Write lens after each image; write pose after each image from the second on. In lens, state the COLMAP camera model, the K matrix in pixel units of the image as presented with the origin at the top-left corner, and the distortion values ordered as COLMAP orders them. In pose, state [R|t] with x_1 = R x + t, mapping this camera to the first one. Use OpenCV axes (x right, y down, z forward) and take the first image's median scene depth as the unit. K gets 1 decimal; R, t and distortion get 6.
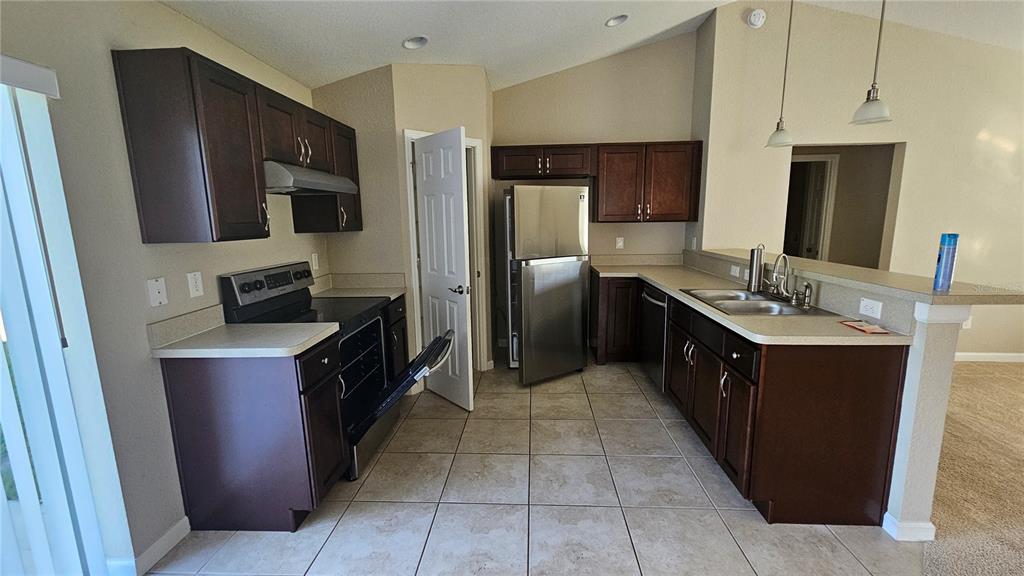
lens RADIAL K [[421.0, 0, 512.0], [0, 421.0, 288.0], [0, 0, 1]] dist [0.001444, 0.000174]
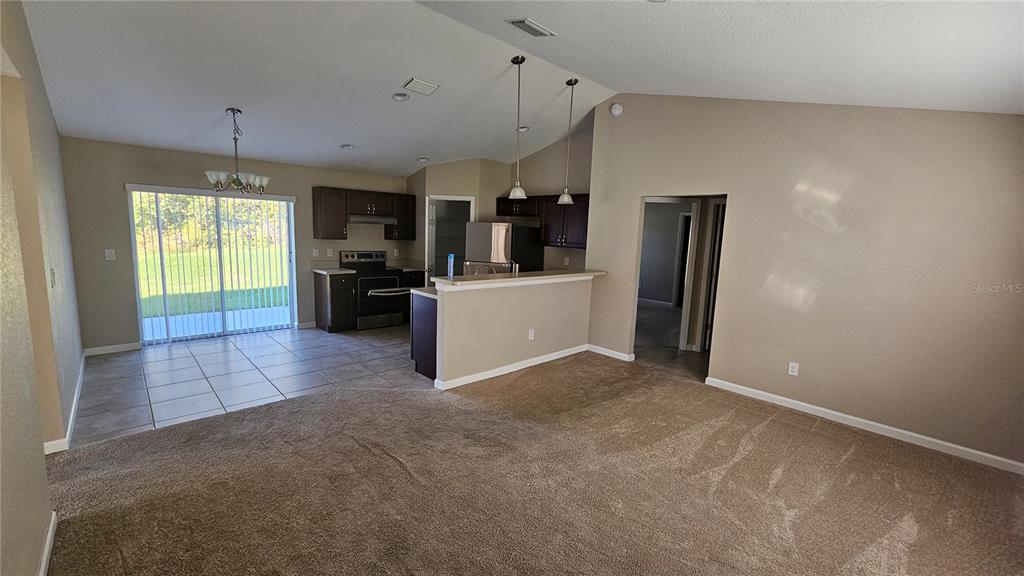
lens RADIAL K [[421.0, 0, 512.0], [0, 421.0, 288.0], [0, 0, 1]] dist [0.001444, 0.000174]
pose [[0.721164, 0.136260, -0.679232, 1.647672], [-0.162641, 0.986364, 0.025193, -0.032532], [0.673403, 0.092303, 0.733491, -0.262874]]
